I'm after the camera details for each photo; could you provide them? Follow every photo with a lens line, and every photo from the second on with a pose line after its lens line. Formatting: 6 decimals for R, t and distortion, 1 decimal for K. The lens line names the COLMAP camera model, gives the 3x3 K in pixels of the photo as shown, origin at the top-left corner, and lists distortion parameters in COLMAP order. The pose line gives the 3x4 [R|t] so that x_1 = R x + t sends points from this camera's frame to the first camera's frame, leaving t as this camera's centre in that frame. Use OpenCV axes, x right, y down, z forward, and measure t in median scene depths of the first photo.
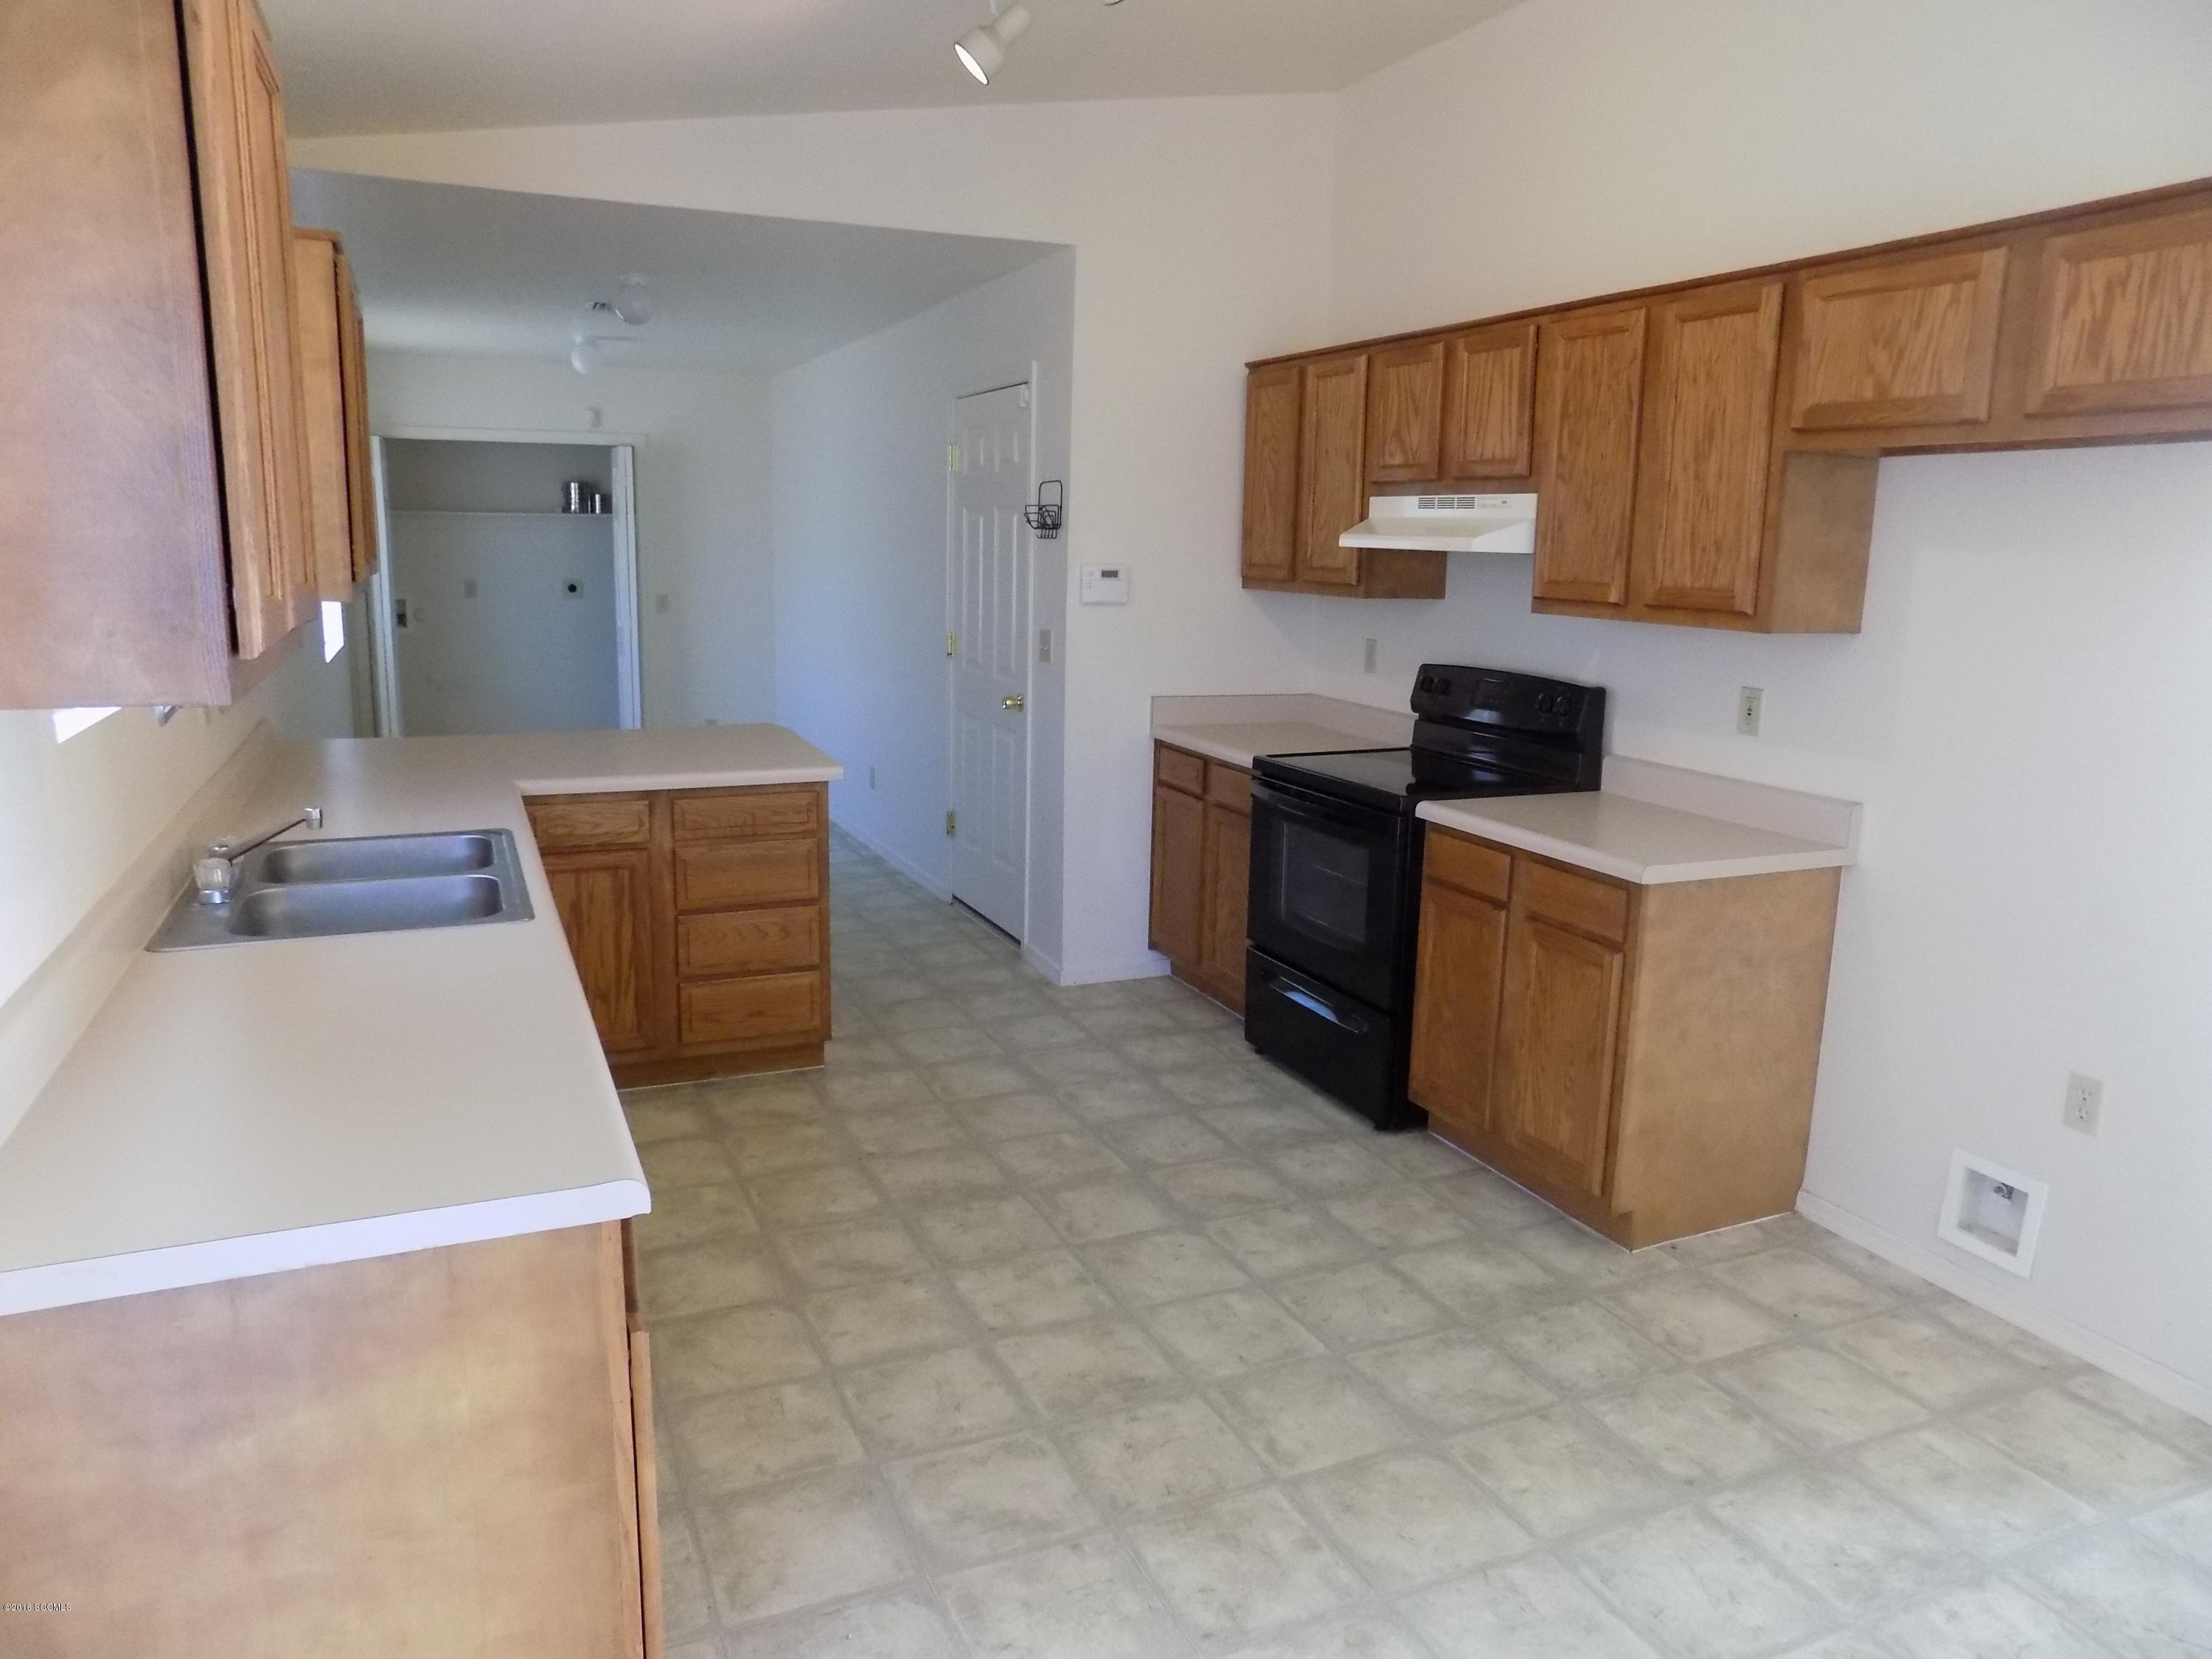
lens RADIAL K [[1488.5, 0, 1109.6], [0, 1488.5, 817.7], [0, 0, 1]] dist [-0.072915, 0.068577]
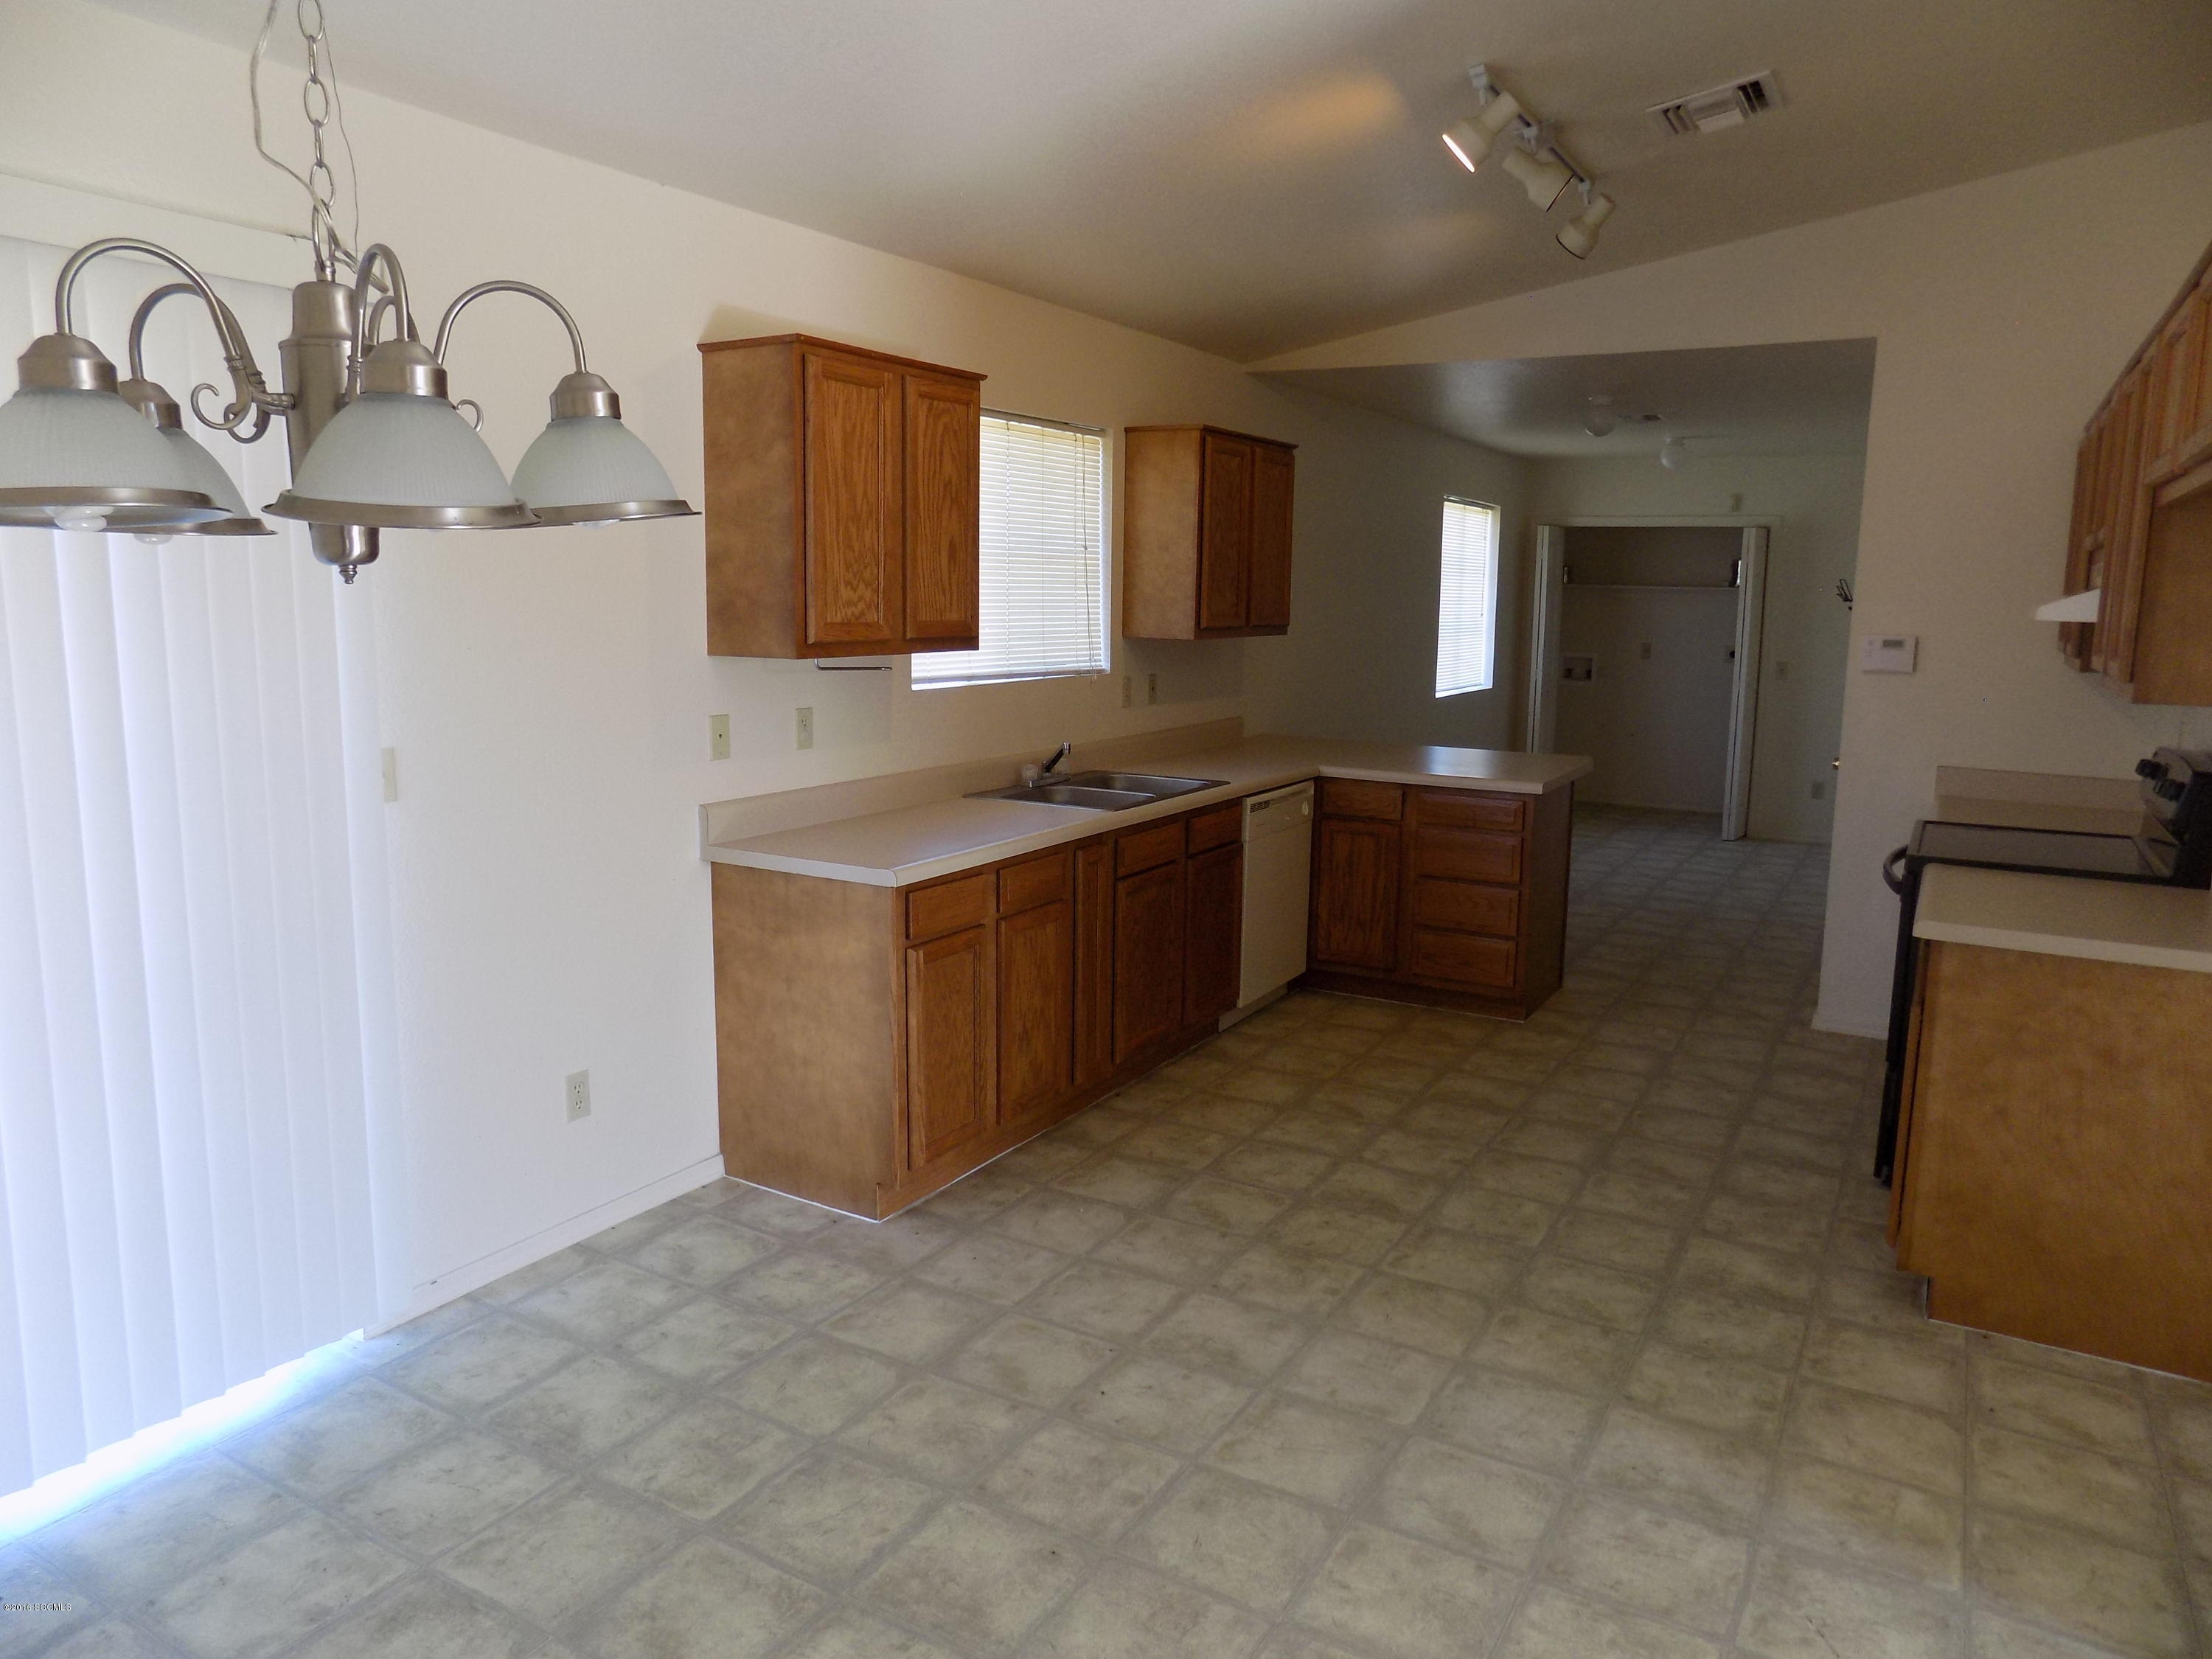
lens RADIAL K [[1488.5, 0, 1109.6], [0, 1488.5, 817.7], [0, 0, 1]] dist [-0.072915, 0.068577]
pose [[0.584033, 0.114949, -0.803550, 0.802214], [-0.154081, 0.987624, 0.029293, 0.018218], [0.796972, 0.106704, 0.594516, -0.063755]]
